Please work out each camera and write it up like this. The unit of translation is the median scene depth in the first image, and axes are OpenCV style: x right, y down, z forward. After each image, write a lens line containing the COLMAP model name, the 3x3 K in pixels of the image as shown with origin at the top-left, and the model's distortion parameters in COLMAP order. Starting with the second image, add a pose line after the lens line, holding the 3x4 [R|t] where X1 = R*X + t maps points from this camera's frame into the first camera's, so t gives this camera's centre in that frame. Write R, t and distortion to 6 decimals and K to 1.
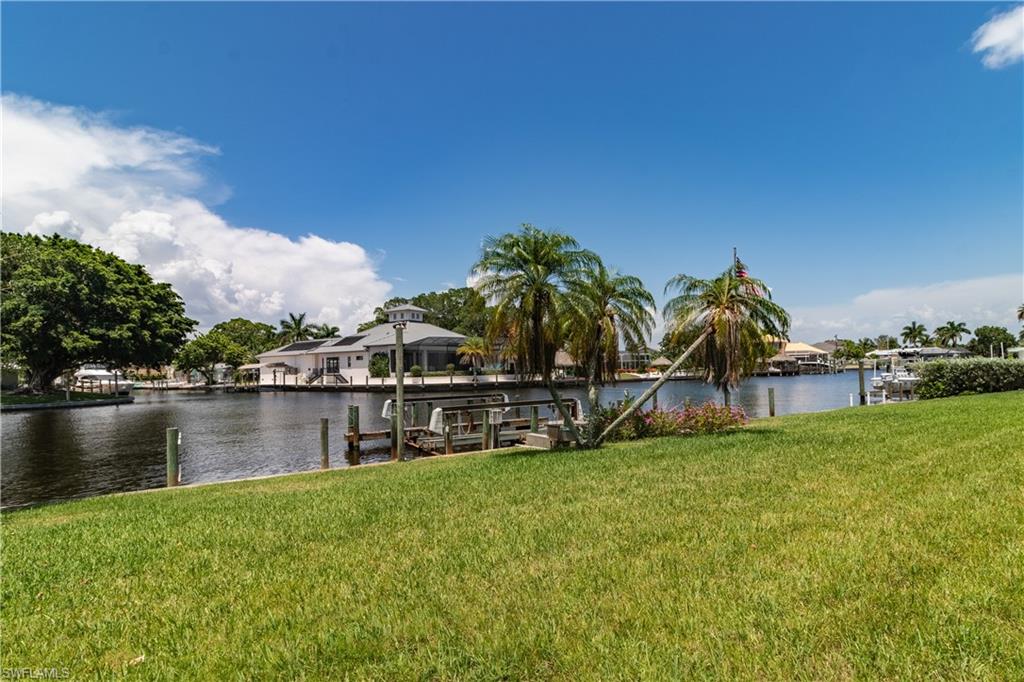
lens RADIAL K [[490.8, 0, 513.8], [0, 490.8, 378.4], [0, 0, 1]] dist [0.001119, 0.000165]
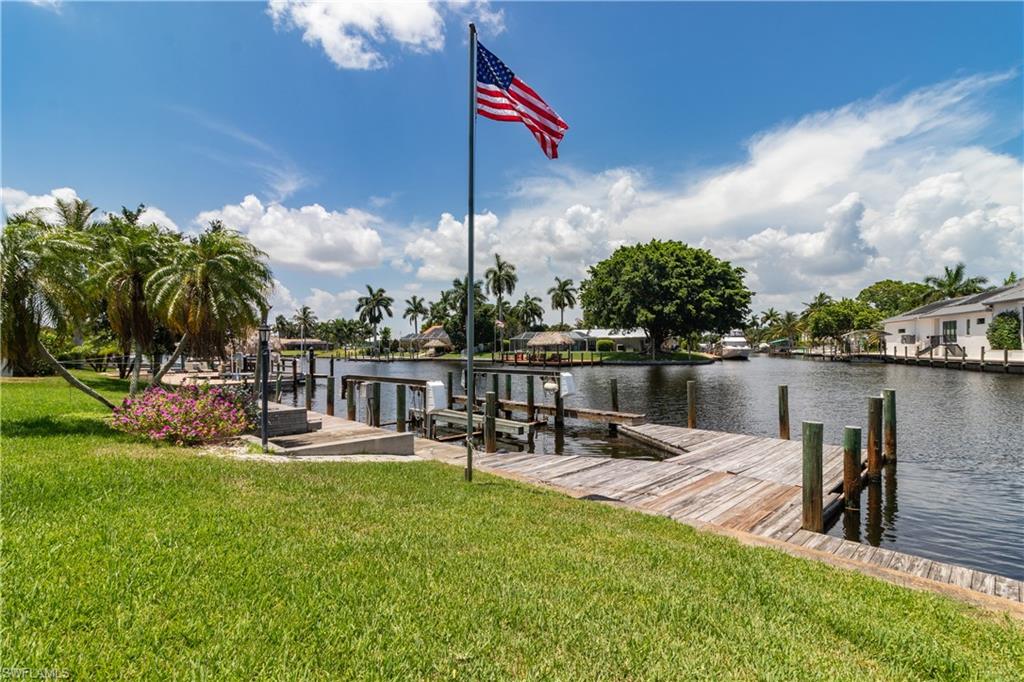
lens RADIAL K [[481.6, 0, 512.0], [0, 481.6, 341.0], [0, 0, 1]] dist [0.000242, 0.000065]
pose [[0.234652, 0.006904, -0.972055, 0.252708], [-0.019195, 0.999813, 0.002468, -0.003432], [0.971890, 0.018080, 0.234741, 0.267583]]
